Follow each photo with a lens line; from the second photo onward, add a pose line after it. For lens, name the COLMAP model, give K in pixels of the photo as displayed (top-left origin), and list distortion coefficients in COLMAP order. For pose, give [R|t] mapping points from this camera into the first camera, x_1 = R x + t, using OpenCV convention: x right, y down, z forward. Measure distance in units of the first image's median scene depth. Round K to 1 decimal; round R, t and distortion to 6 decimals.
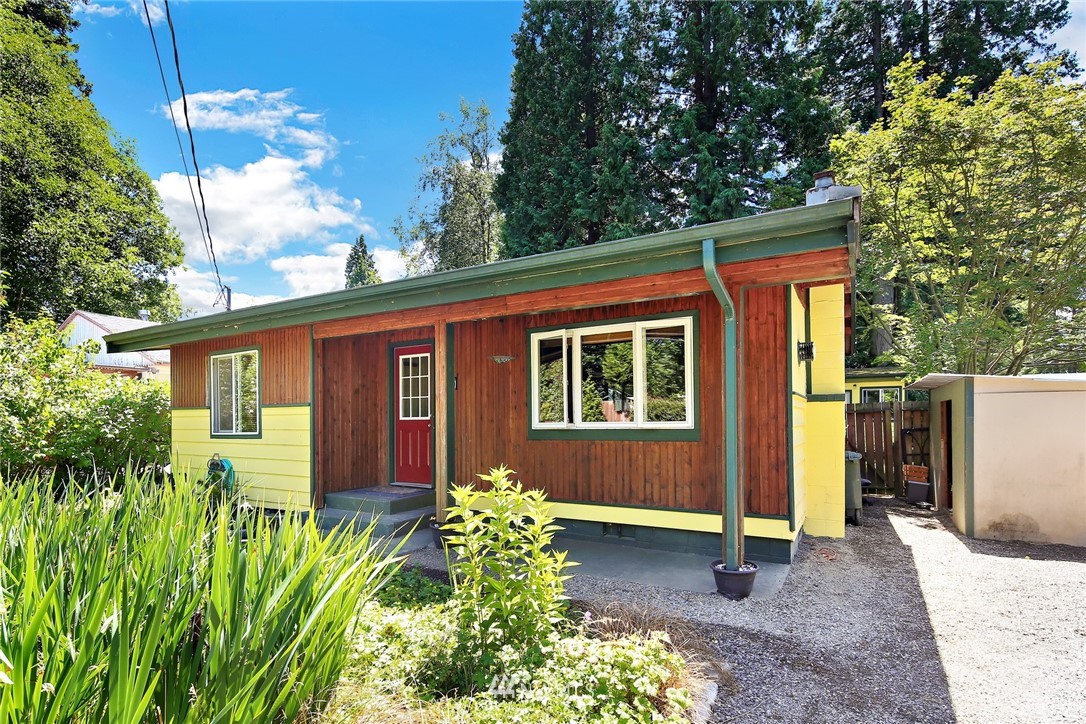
lens RADIAL K [[537.4, 0, 544.7], [0, 537.4, 395.1], [0, 0, 1]] dist [0.001081, -0.000314]
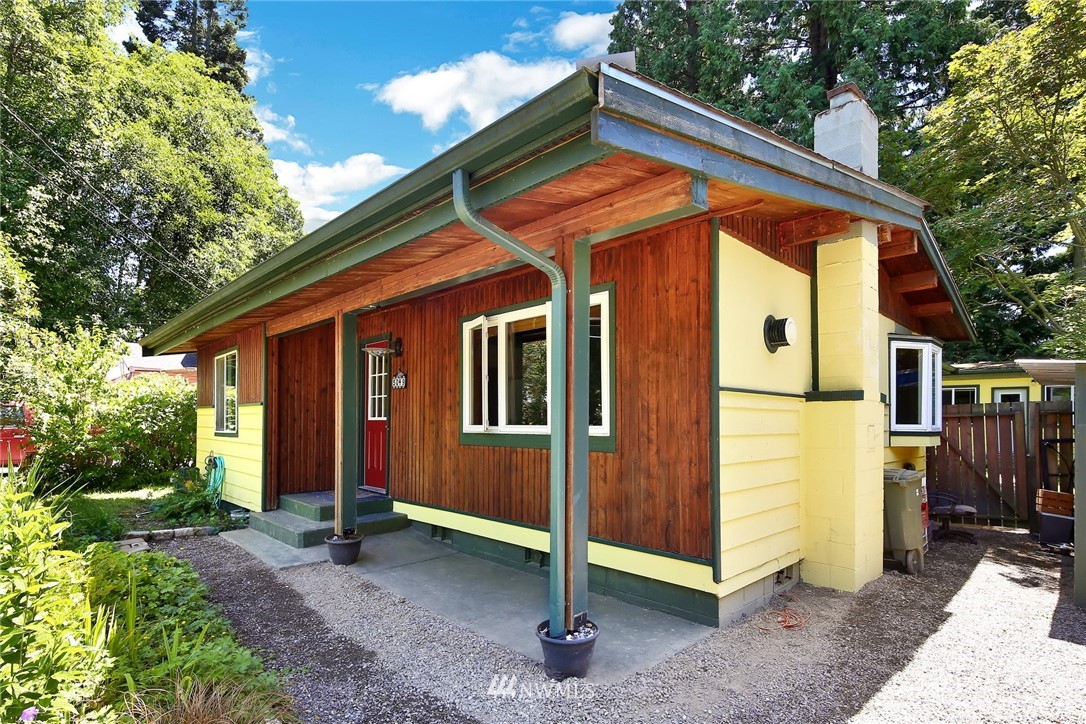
lens RADIAL K [[537.4, 0, 544.7], [0, 537.4, 395.1], [0, 0, 1]] dist [0.001081, -0.000314]
pose [[0.964145, -0.002147, -0.265367, 0.351474], [0.002179, 0.999998, -0.000173, 0.003319], [0.265367, -0.000411, 0.964148, 0.204747]]
